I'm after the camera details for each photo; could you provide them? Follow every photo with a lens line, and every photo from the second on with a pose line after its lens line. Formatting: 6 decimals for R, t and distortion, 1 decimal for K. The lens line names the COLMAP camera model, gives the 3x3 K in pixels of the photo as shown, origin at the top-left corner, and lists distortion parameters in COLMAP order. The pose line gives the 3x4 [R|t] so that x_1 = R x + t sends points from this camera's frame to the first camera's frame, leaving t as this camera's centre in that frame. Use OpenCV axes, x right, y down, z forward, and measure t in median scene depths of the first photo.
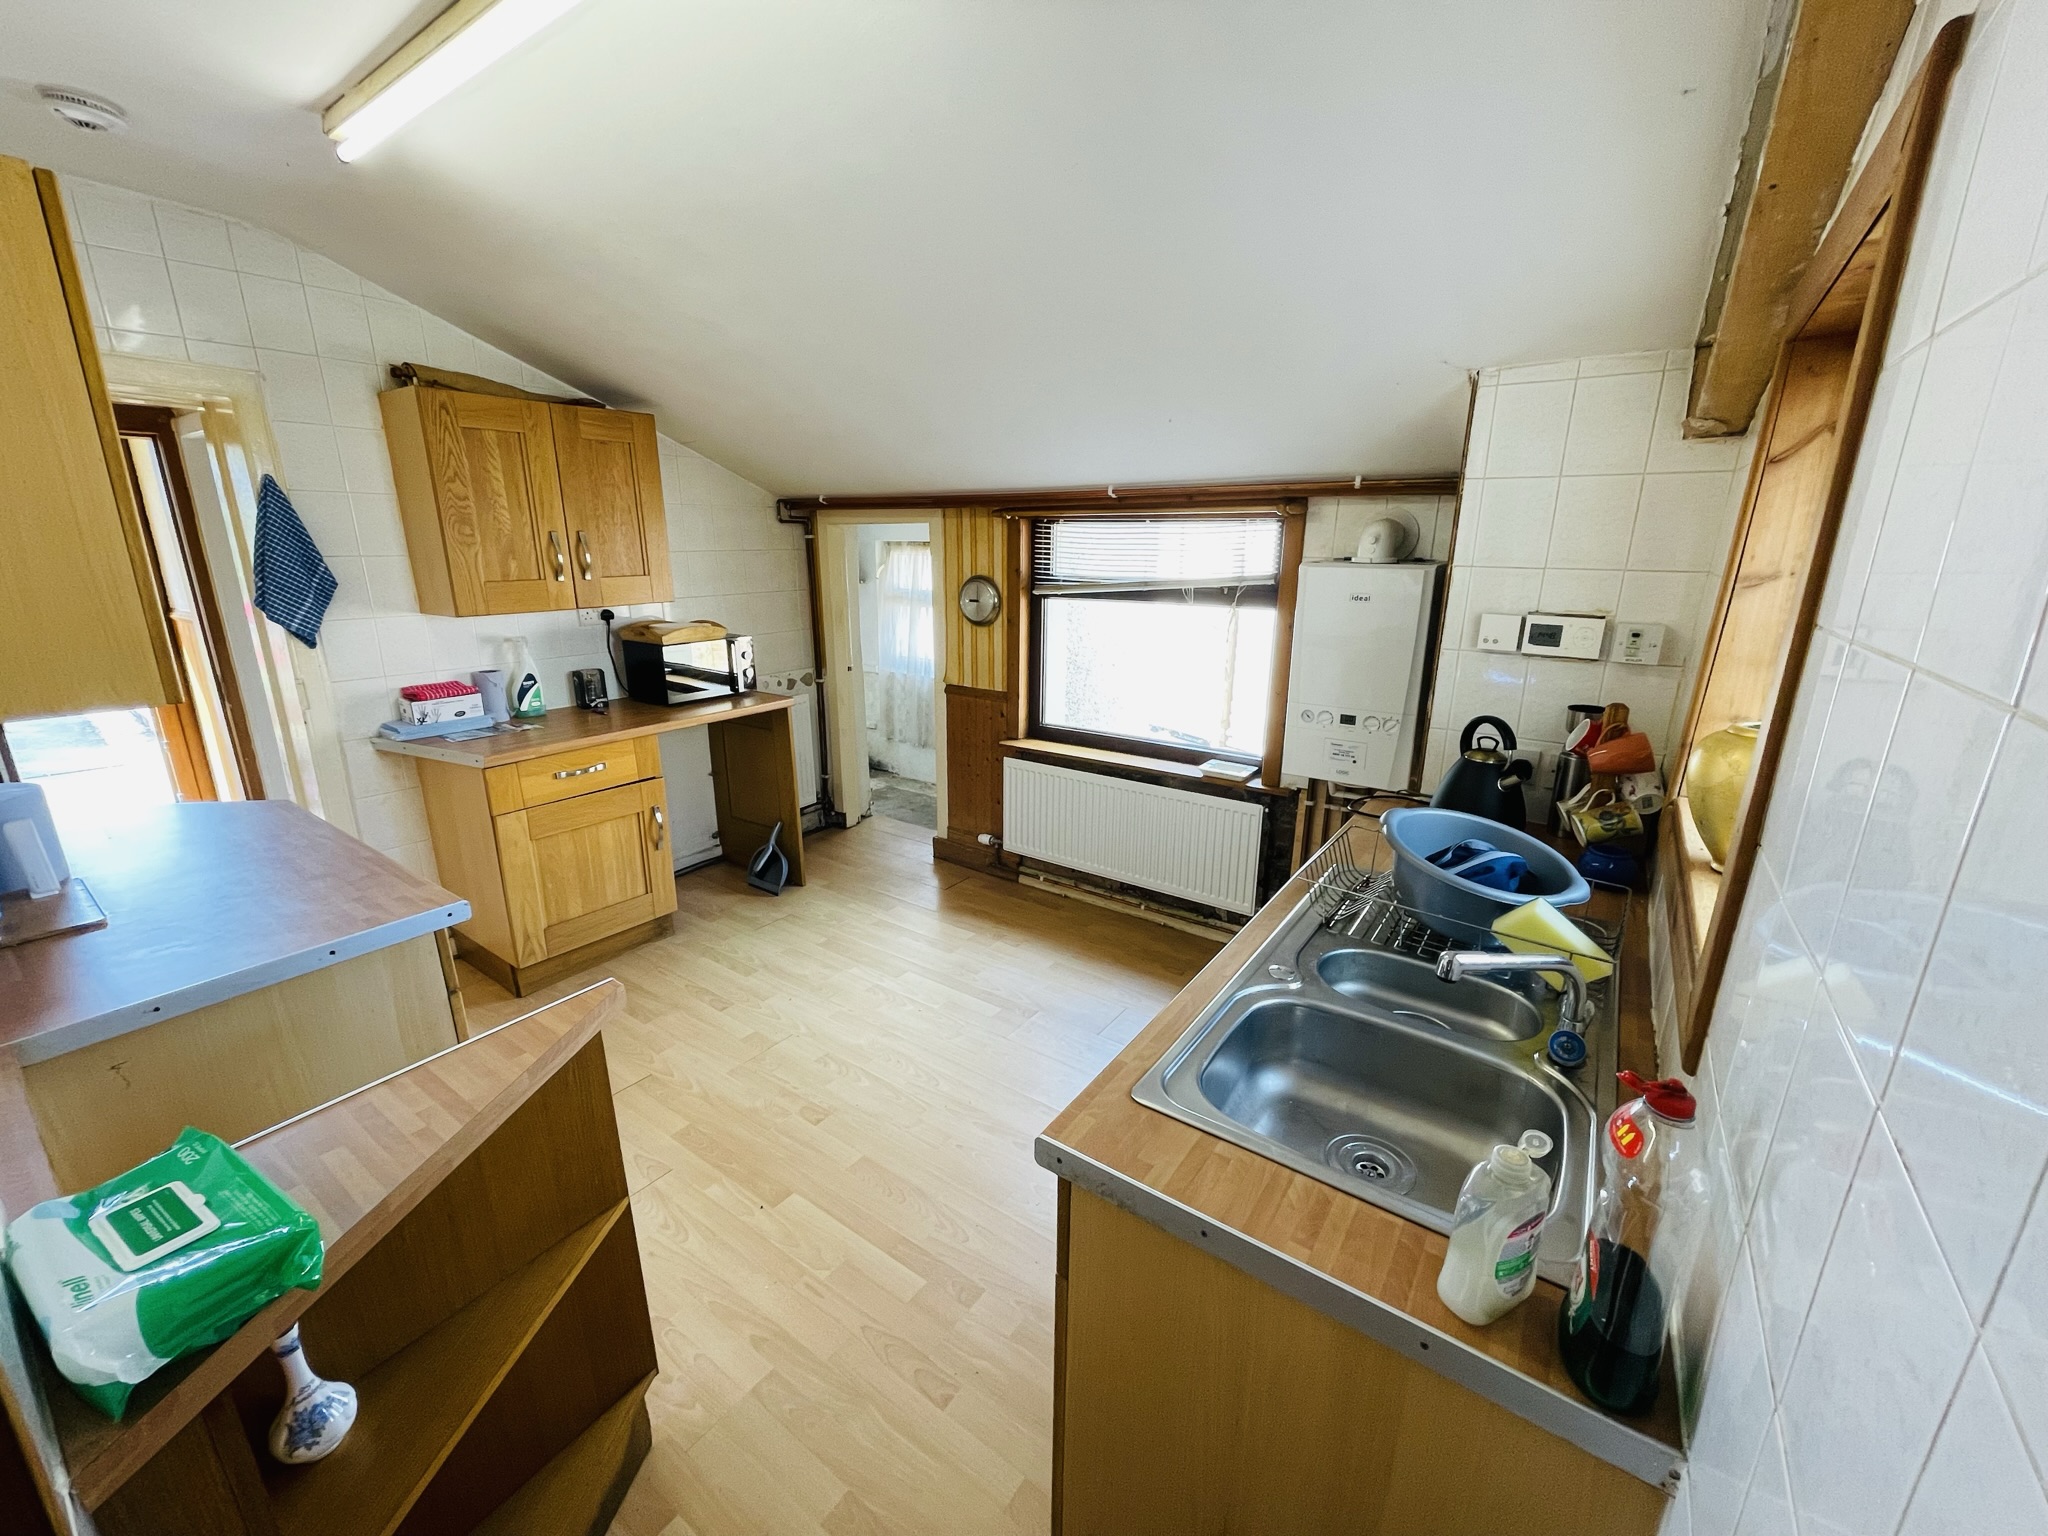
lens RADIAL K [[822.2, 0, 1024.0], [0, 822.2, 768.0], [0, 0, 1]] dist [0.000757, 0.000127]
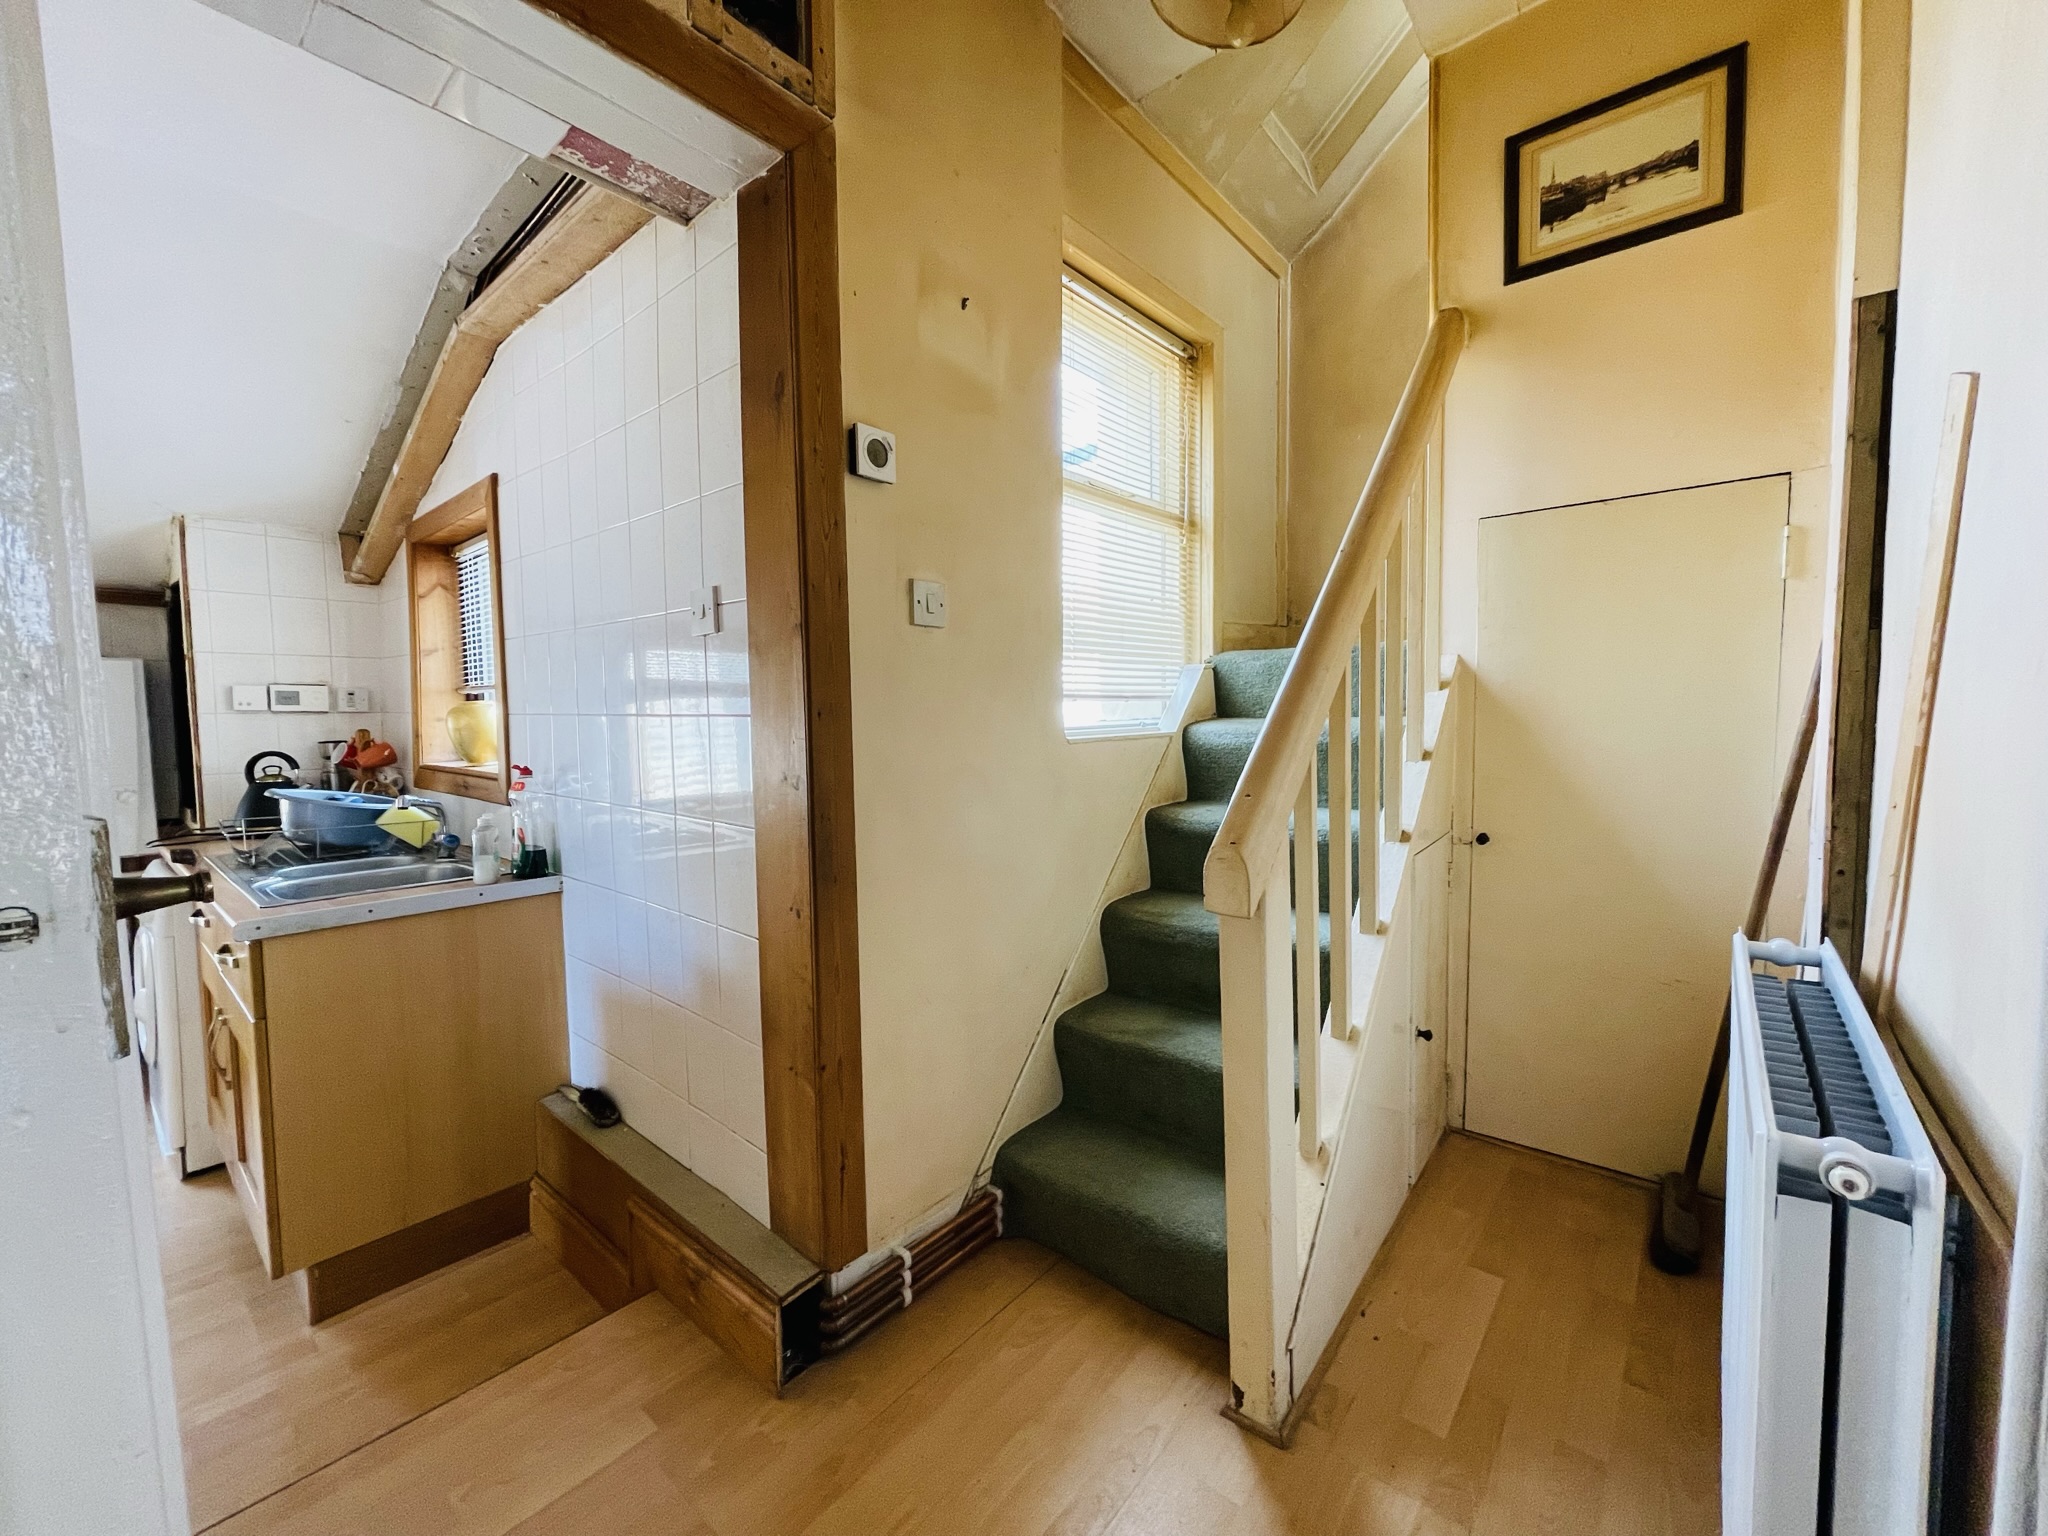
lens RADIAL K [[822.2, 0, 1024.0], [0, 822.2, 768.0], [0, 0, 1]] dist [0.000757, 0.000127]
pose [[0.082699, -0.076241, 0.993654, -0.791480], [0.274260, 0.960310, 0.050857, 0.265307], [-0.958093, 0.268314, 0.100327, -0.421349]]
